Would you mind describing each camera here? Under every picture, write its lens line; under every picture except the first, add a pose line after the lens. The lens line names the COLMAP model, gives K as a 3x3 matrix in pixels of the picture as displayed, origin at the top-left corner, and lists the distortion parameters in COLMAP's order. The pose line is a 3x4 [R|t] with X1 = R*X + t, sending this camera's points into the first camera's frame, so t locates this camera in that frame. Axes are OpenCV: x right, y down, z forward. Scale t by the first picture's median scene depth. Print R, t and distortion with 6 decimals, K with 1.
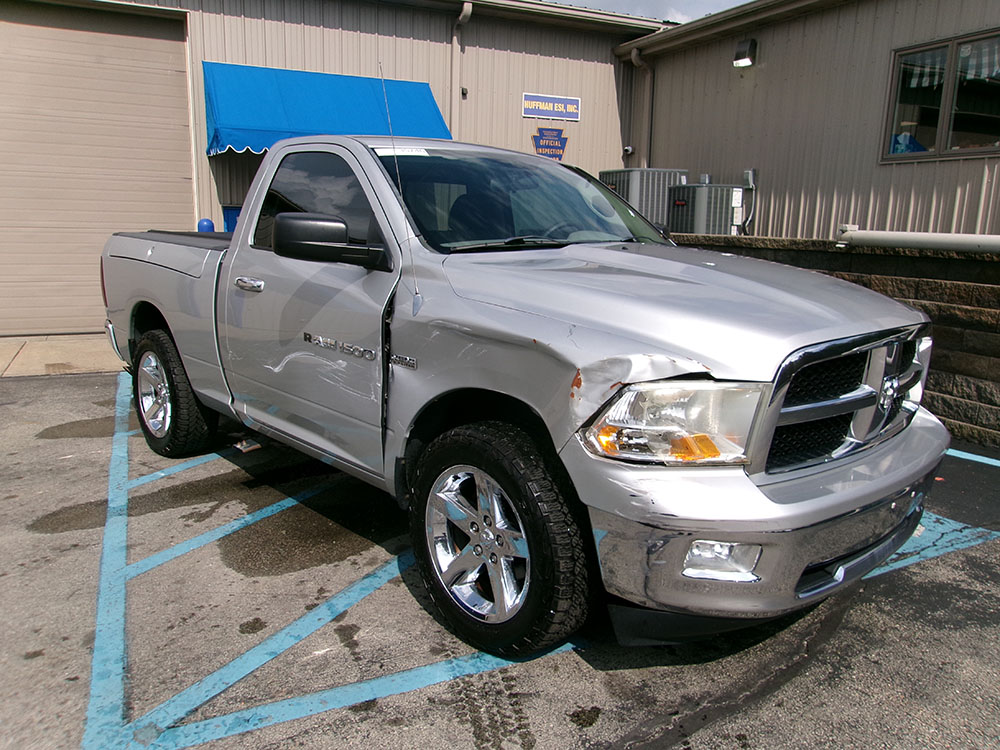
lens RADIAL K [[777.8, 0, 505.7], [0, 777.8, 371.1], [0, 0, 1]] dist [-0.016710, 0.027736]
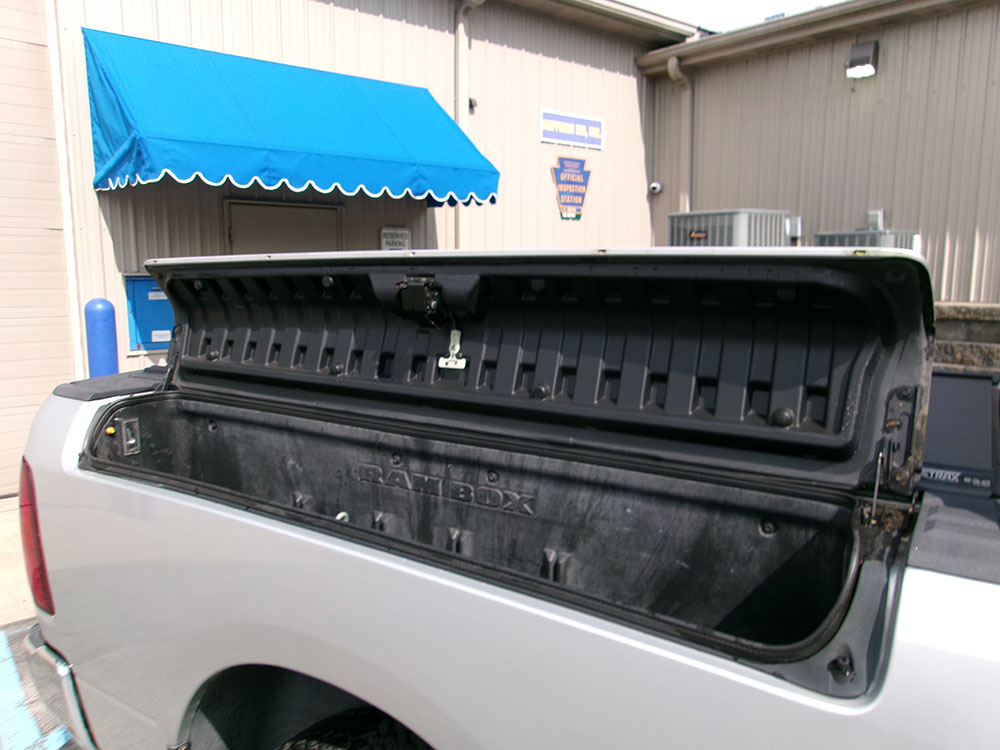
lens RADIAL K [[777.8, 0, 505.7], [0, 777.8, 371.1], [0, 0, 1]] dist [-0.016710, 0.027736]
pose [[0.966057, -0.056138, 0.252155, -0.261453], [0.070505, 0.996341, -0.048301, -0.101410], [-0.248521, 0.064440, 0.966481, 0.403836]]
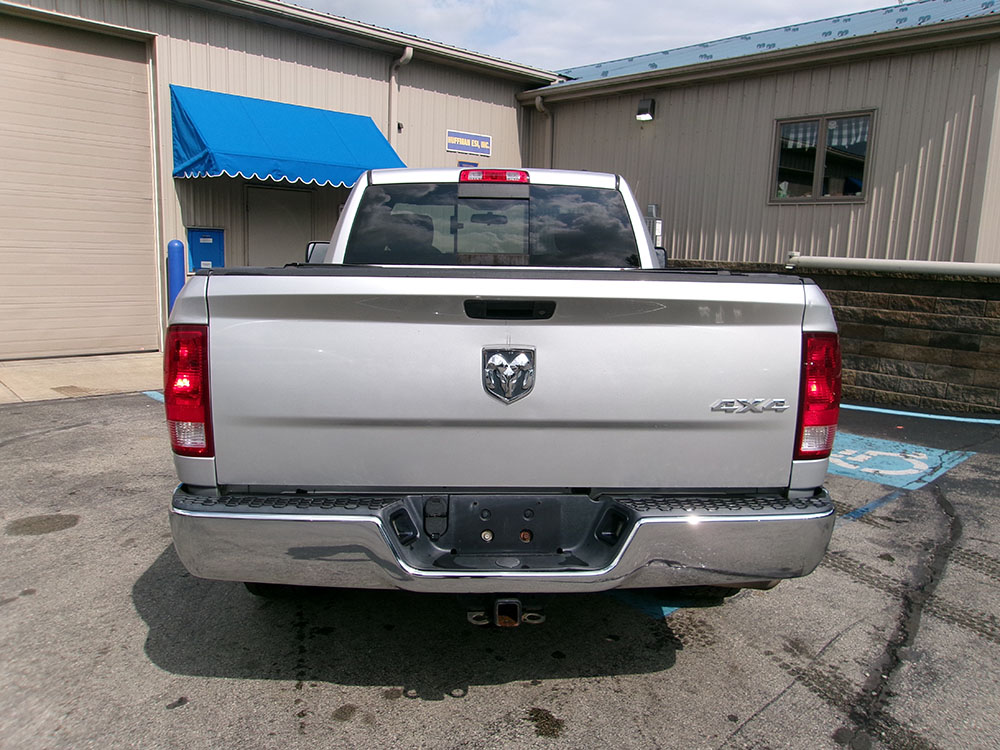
lens RADIAL K [[777.8, 0, 505.7], [0, 777.8, 371.1], [0, 0, 1]] dist [-0.016710, 0.027736]
pose [[0.951567, -0.039578, 0.304883, -0.314715], [0.047685, 0.998678, -0.019185, 0.014210], [-0.303721, 0.032794, 0.952196, -0.087551]]
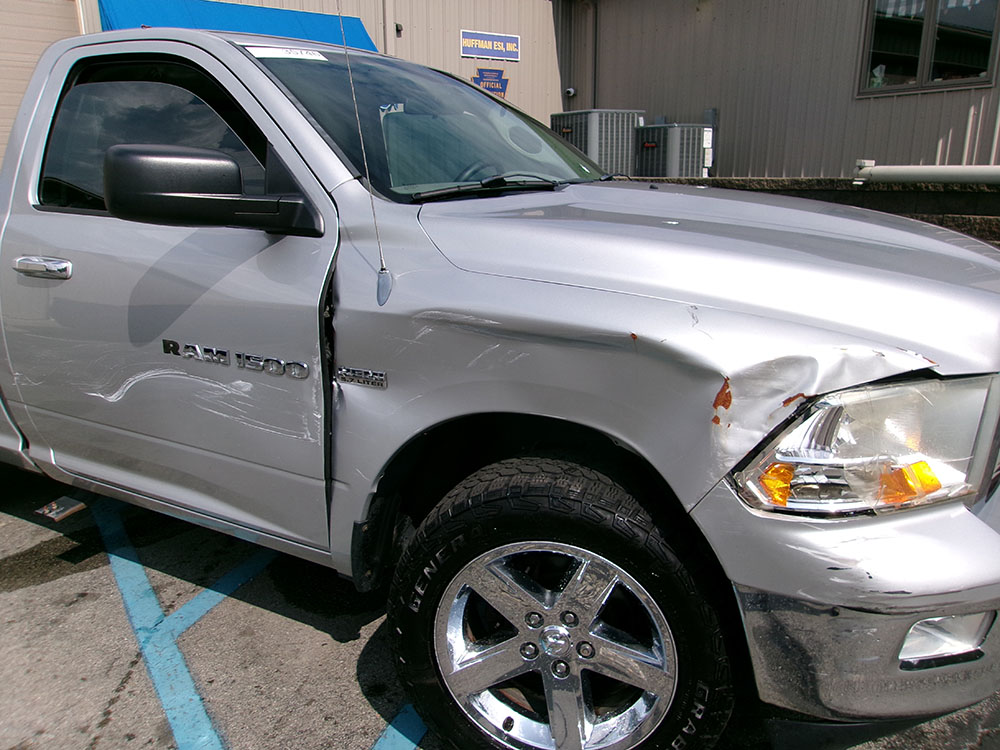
lens RADIAL K [[777.8, 0, 505.7], [0, 777.8, 371.1], [0, 0, 1]] dist [-0.016710, 0.027736]
pose [[0.988683, -0.063510, 0.135913, -0.095488], [0.055627, 0.996584, 0.061034, -0.009979], [-0.139325, -0.052783, 0.988839, 0.076324]]
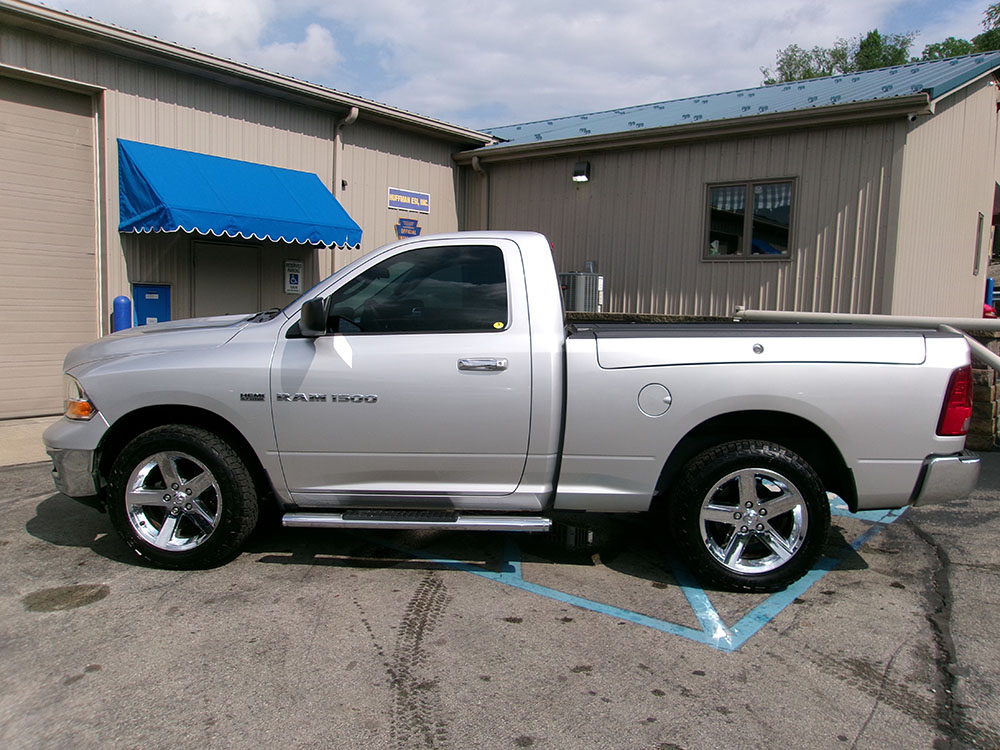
lens RADIAL K [[777.8, 0, 505.7], [0, 777.8, 371.1], [0, 0, 1]] dist [-0.016710, 0.027736]
pose [[0.900827, -0.033879, 0.432854, -0.405493], [0.074231, 0.994290, -0.076662, 0.007740], [-0.427785, 0.101190, 0.898198, -0.073482]]
